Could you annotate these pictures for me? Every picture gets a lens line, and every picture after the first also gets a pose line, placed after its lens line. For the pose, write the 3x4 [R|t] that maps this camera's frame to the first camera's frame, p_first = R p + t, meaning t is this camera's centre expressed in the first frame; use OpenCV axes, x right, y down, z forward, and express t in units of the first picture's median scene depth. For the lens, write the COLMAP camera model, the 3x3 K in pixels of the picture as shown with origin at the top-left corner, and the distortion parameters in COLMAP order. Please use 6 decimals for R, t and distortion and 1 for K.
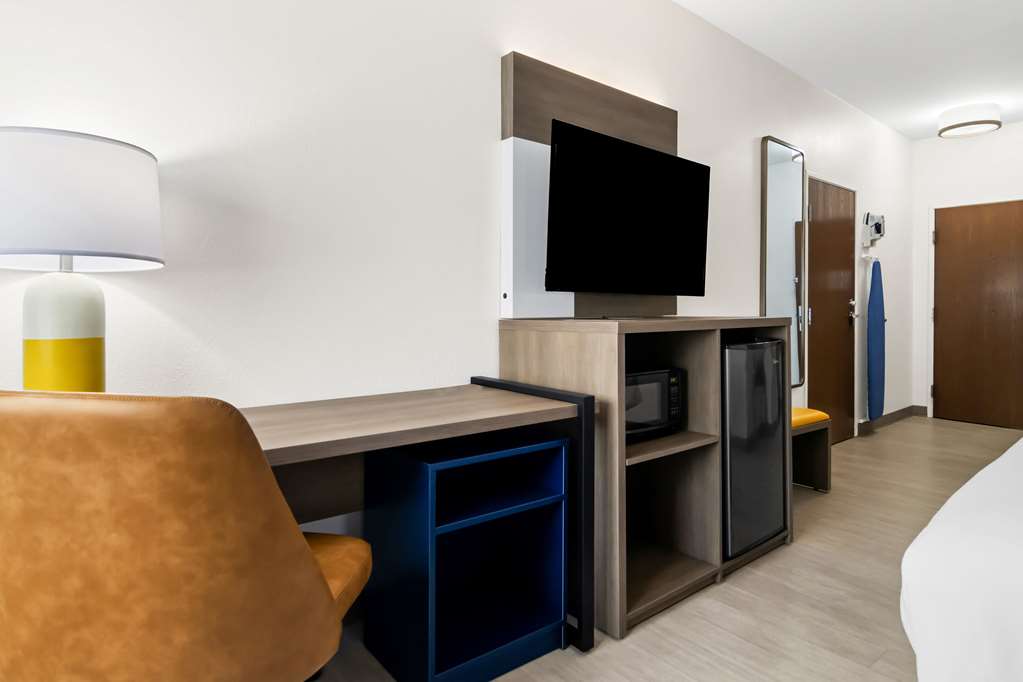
lens RADIAL K [[559.7, 0, 510.9], [0, 559.7, 312.4], [0, 0, 1]] dist [-0.002431, -0.000125]
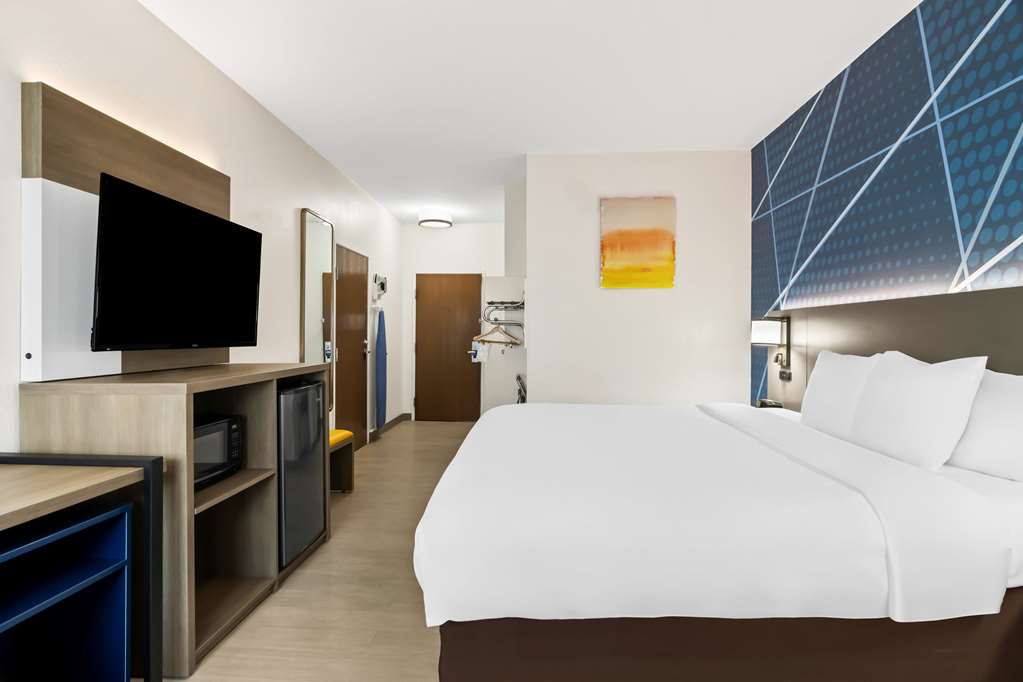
lens RADIAL K [[517.8, 0, 511.5], [0, 517.8, 334.2], [0, 0, 1]] dist [0.000284, 0.000396]
pose [[0.667146, -0.002490, 0.744923, -0.110556], [-0.000847, 0.999991, 0.004102, -0.067915], [-0.744927, -0.003367, 0.667138, -0.107853]]
